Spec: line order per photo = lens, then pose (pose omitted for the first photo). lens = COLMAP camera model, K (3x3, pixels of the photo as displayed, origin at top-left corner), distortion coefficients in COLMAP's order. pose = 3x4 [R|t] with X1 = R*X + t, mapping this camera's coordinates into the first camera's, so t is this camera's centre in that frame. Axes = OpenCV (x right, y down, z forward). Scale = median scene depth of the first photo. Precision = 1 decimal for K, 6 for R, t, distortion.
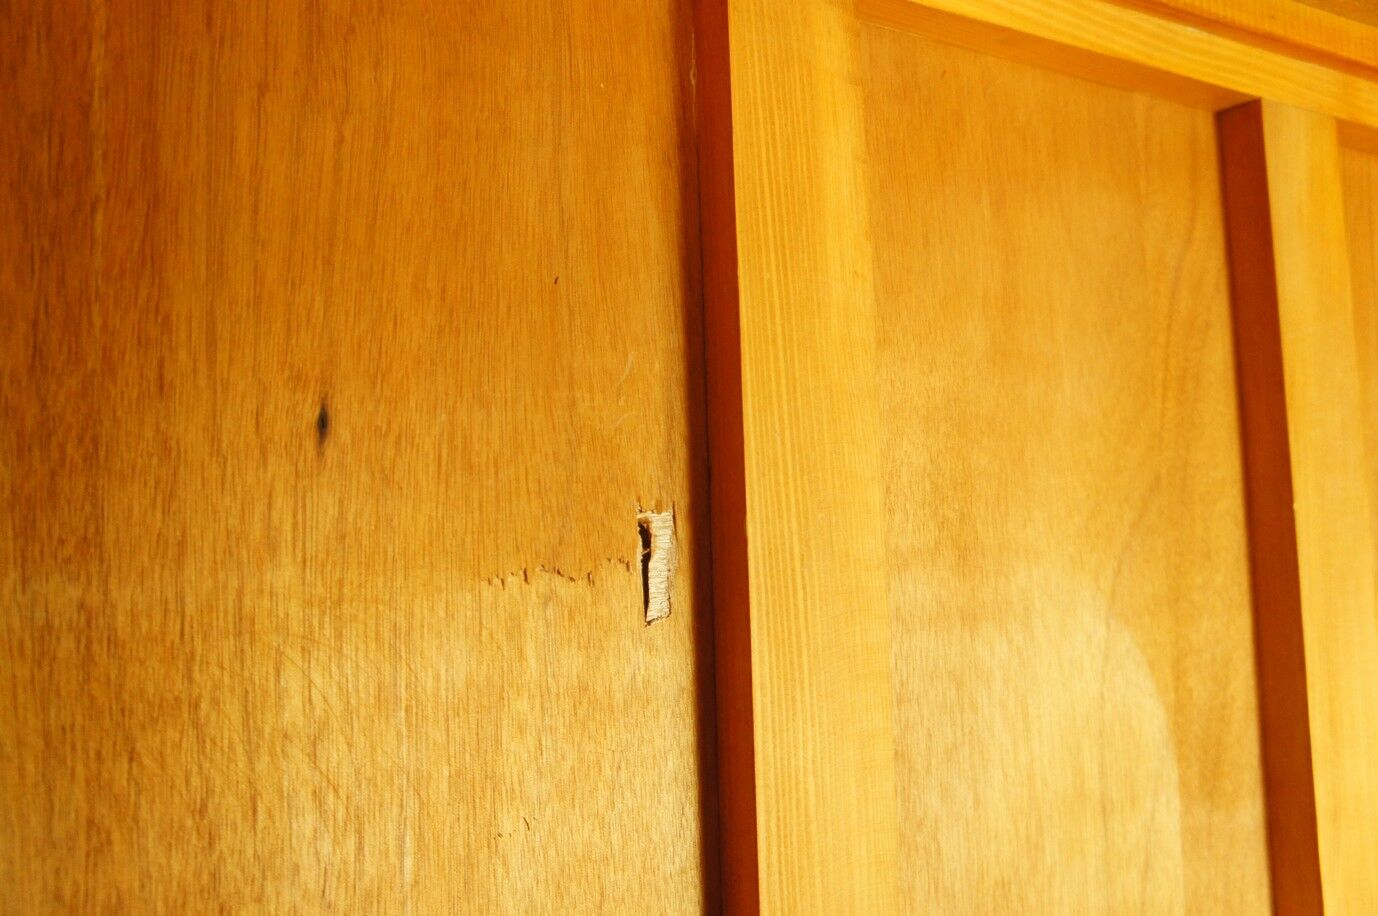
lens RADIAL K [[1238.5, 0, 689.0], [0, 1238.5, 458.0], [0, 0, 1]] dist [-0.136505, 0.141248]
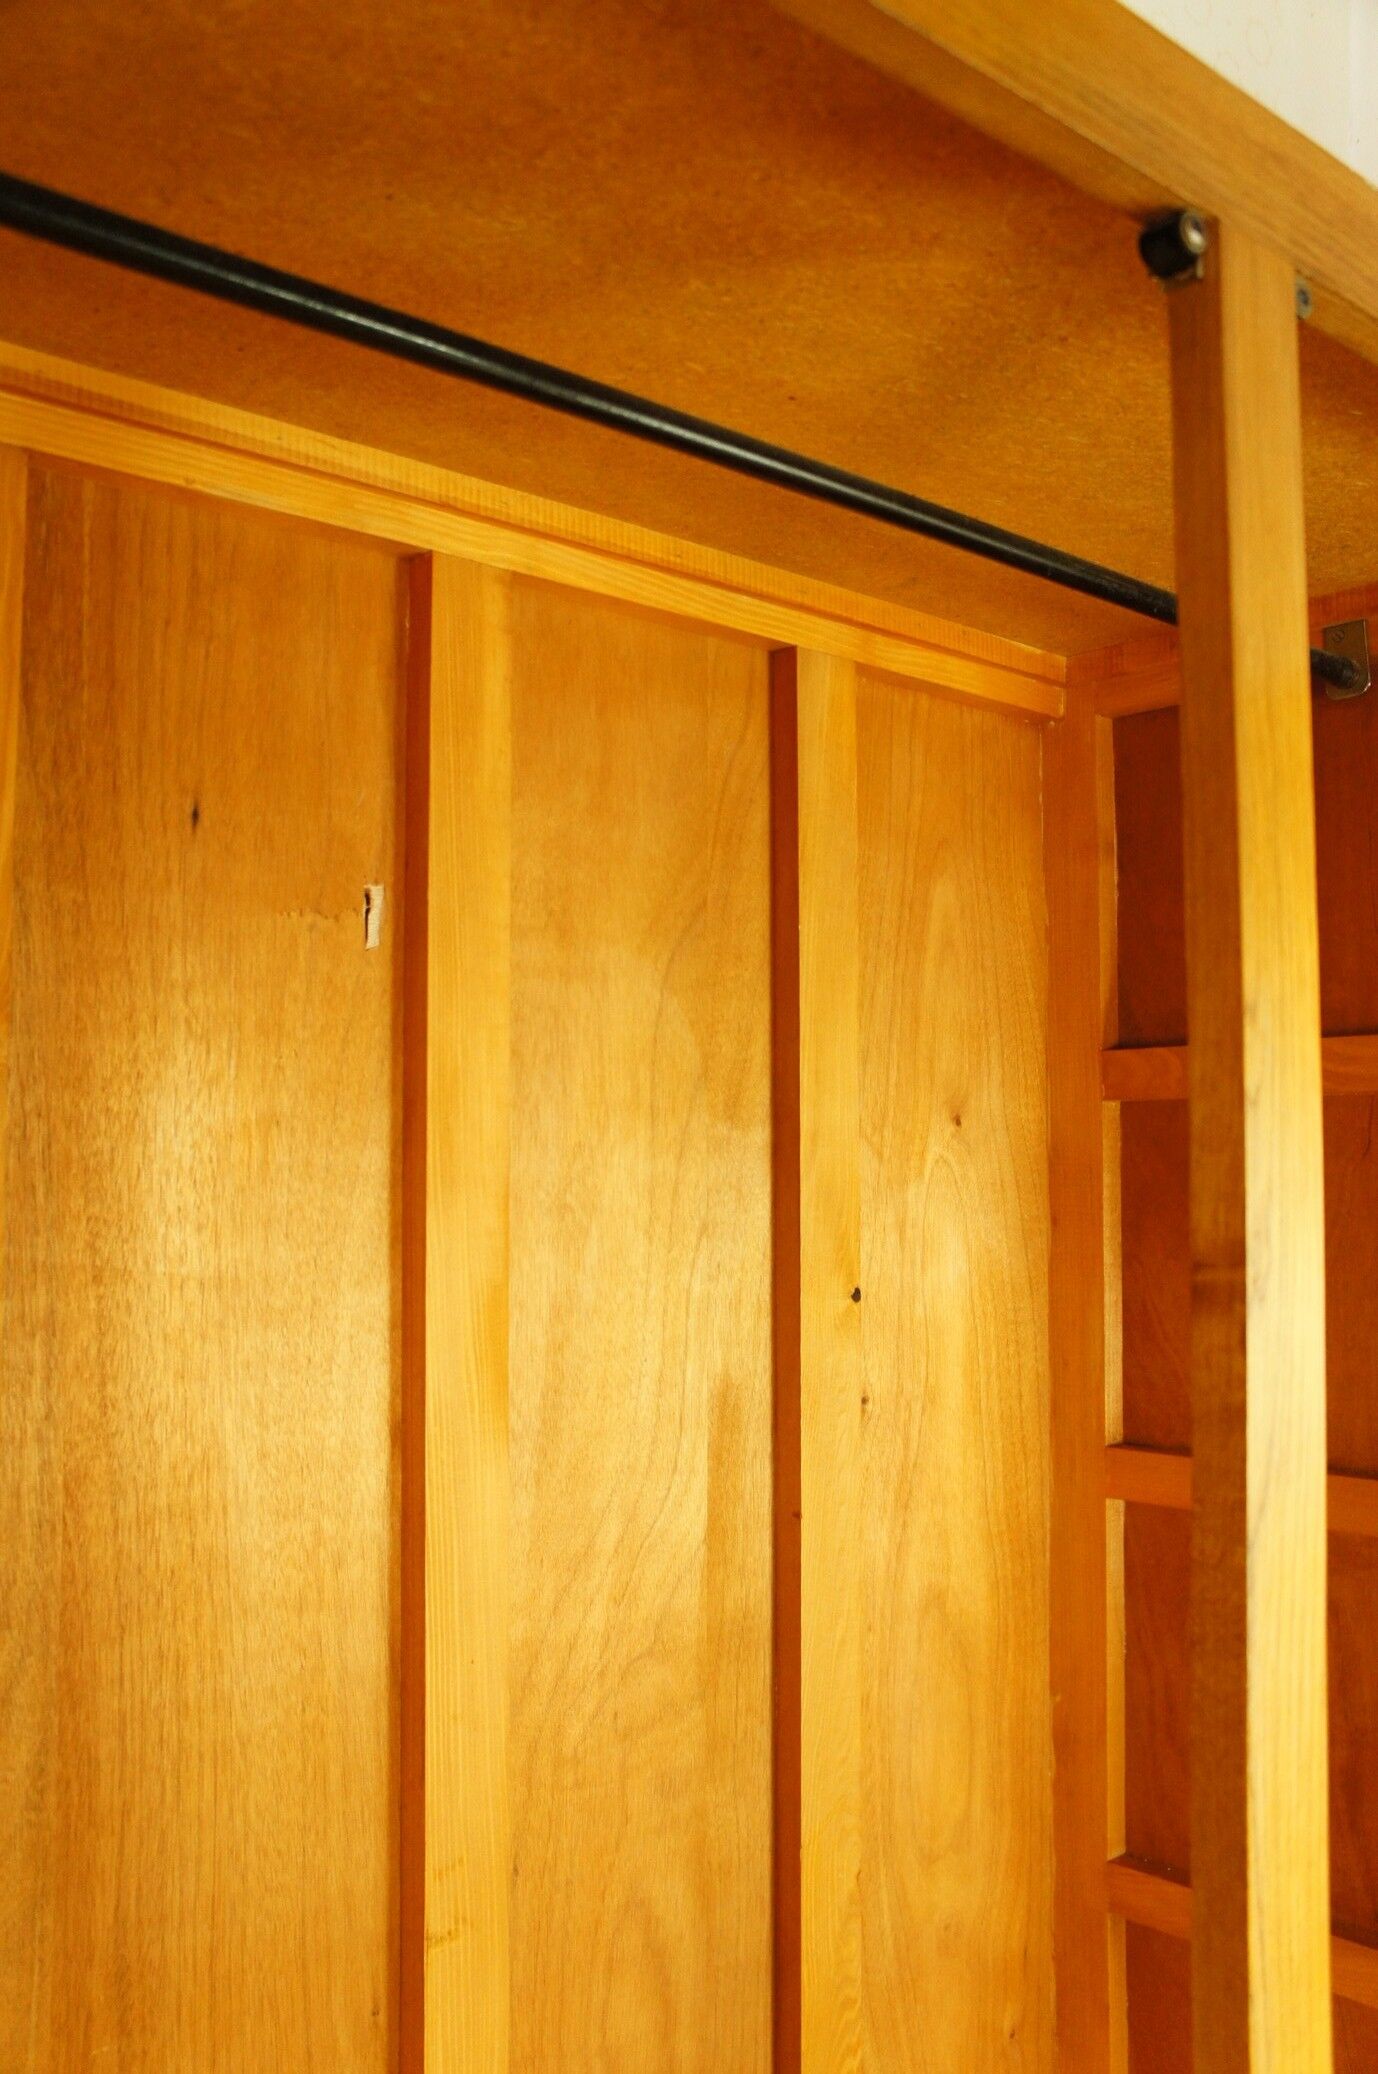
lens RADIAL K [[1864.0, 0, 689.0], [0, 1864.0, 1037.0], [0, 0, 1]] dist [-0.136505, 0.141248]
pose [[0.976789, 0.043725, 0.209693, -0.132050], [-0.047762, 0.998757, 0.014223, 0.198899], [-0.208810, -0.023909, 0.977664, -1.601445]]
